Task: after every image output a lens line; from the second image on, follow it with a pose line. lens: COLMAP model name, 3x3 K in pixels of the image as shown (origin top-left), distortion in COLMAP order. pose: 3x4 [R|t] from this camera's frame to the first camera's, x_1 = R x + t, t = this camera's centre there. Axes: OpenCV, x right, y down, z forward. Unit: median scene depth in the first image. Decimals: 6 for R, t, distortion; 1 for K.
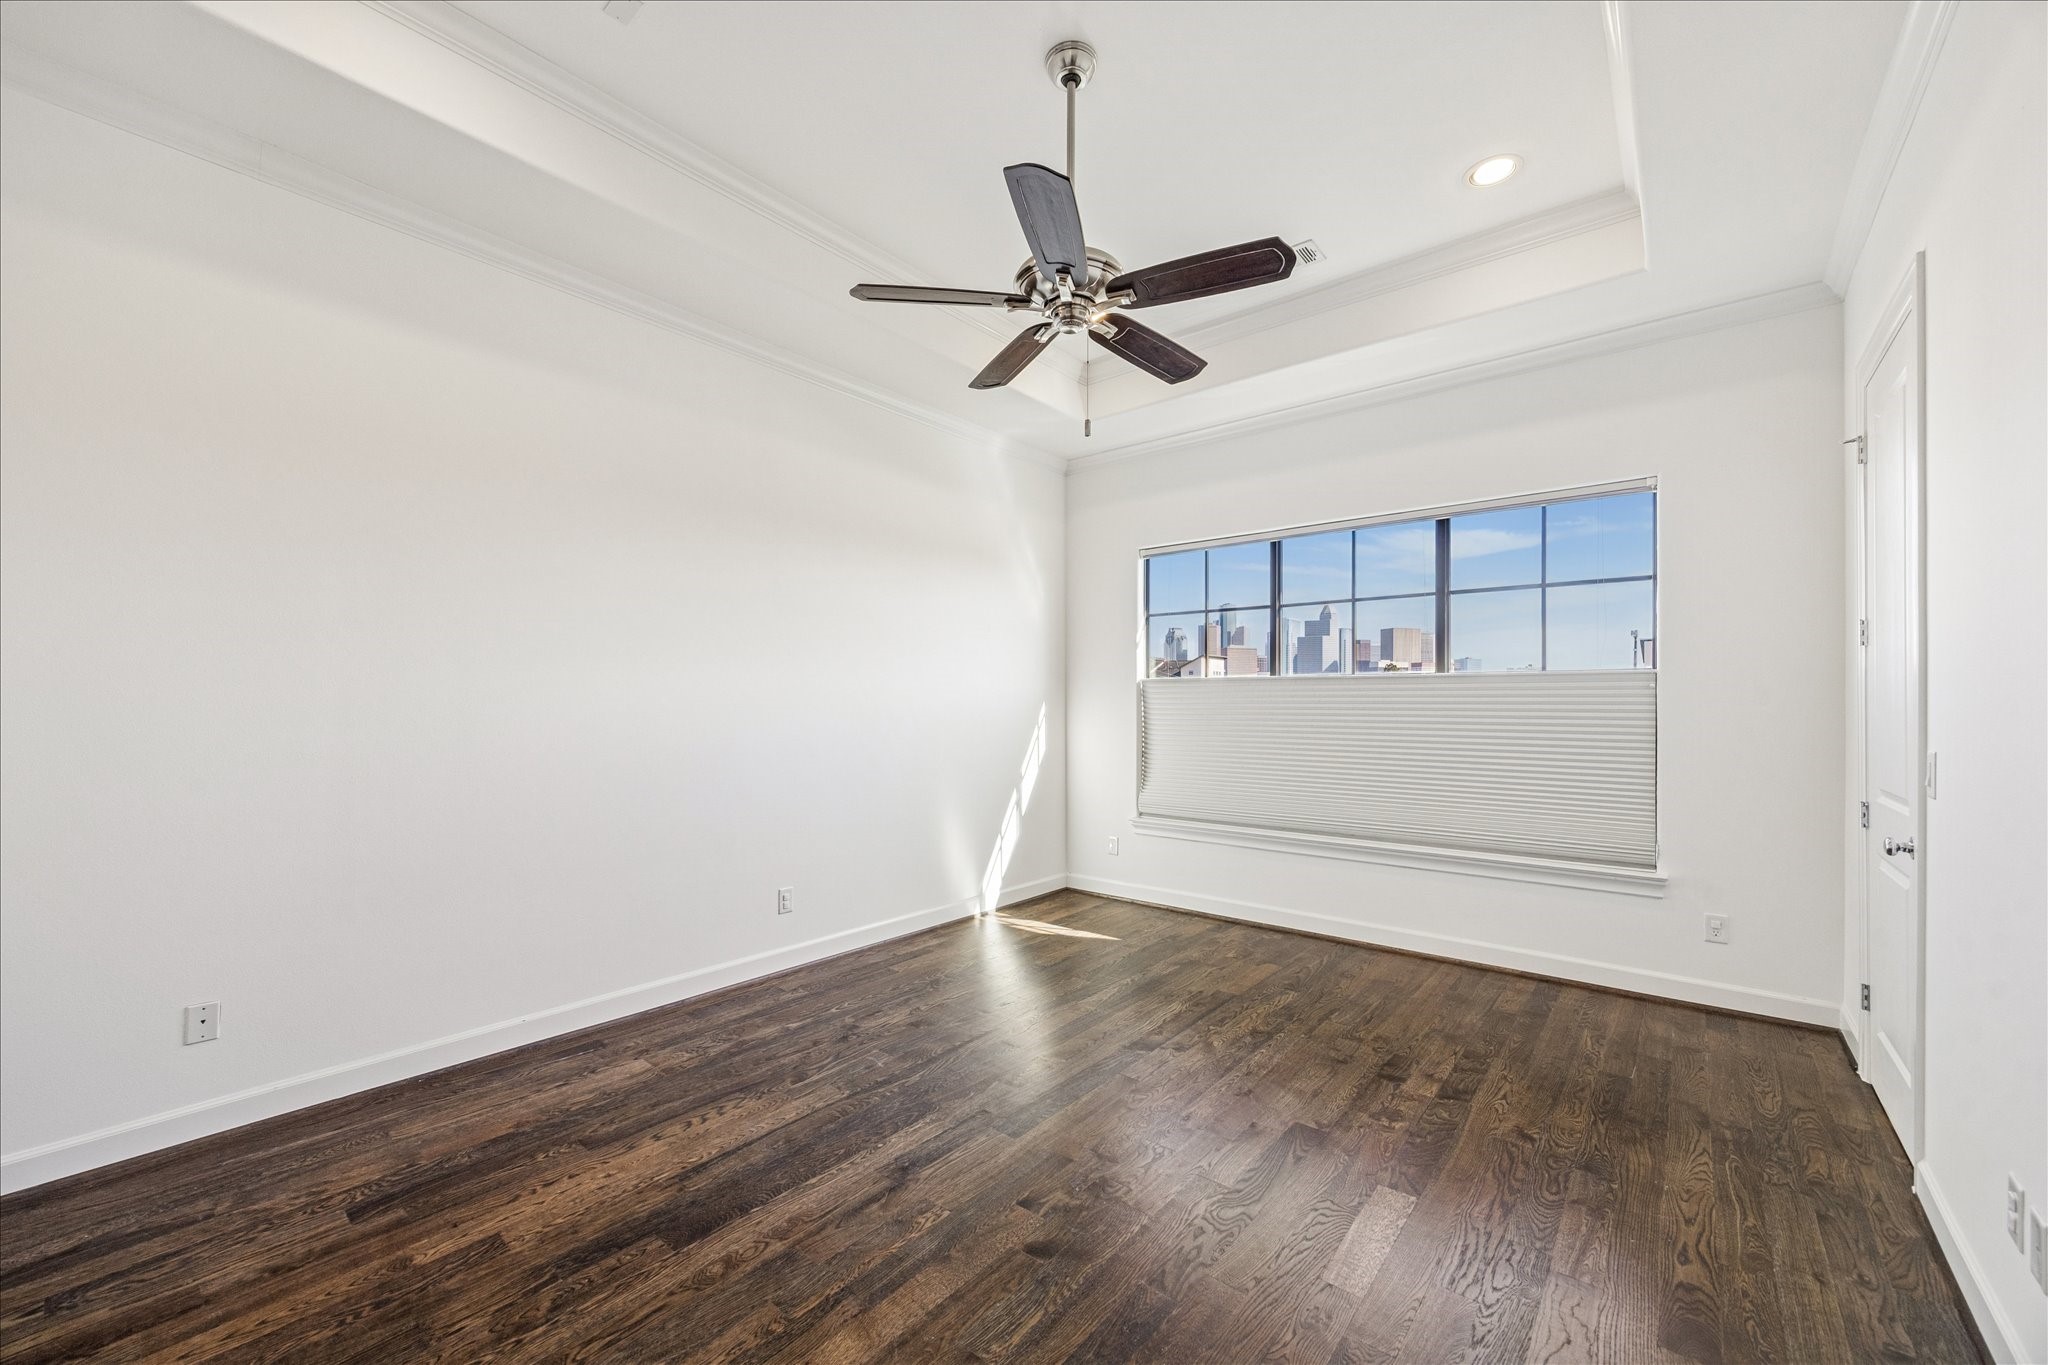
lens RADIAL K [[792.7, 0, 1023.2], [0, 792.7, 691.6], [0, 0, 1]] dist [-0.000181, -0.000083]
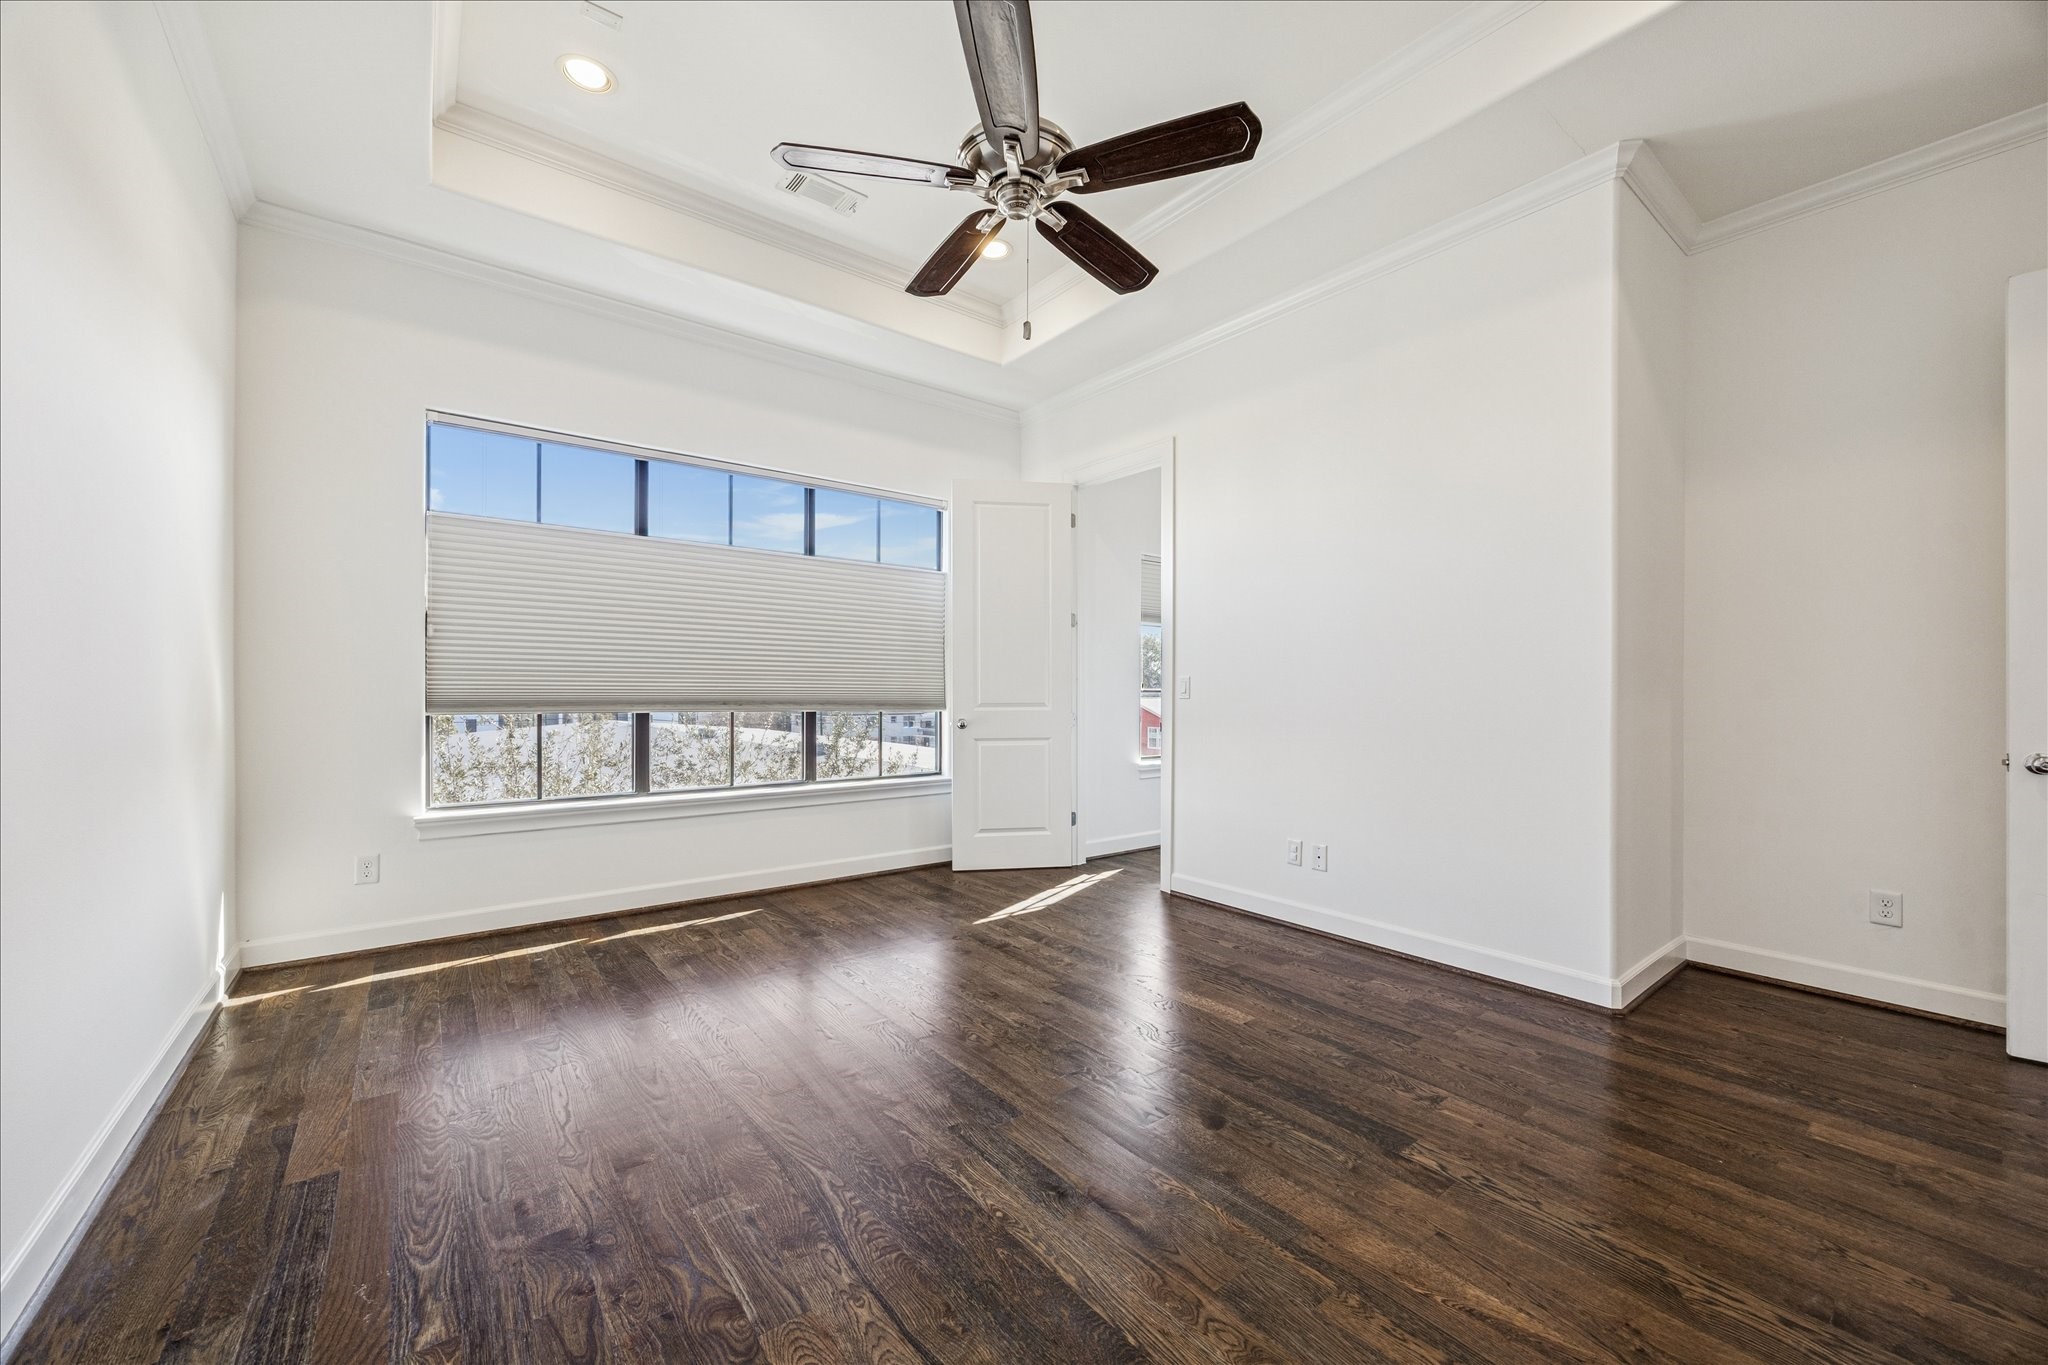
lens RADIAL K [[792.7, 0, 1023.2], [0, 792.7, 691.6], [0, 0, 1]] dist [-0.000181, -0.000083]
pose [[0.220015, -0.005003, 0.975484, -0.823254], [-0.018553, 0.999785, 0.009312, 0.083805], [-0.975320, -0.020147, 0.219875, 0.778666]]
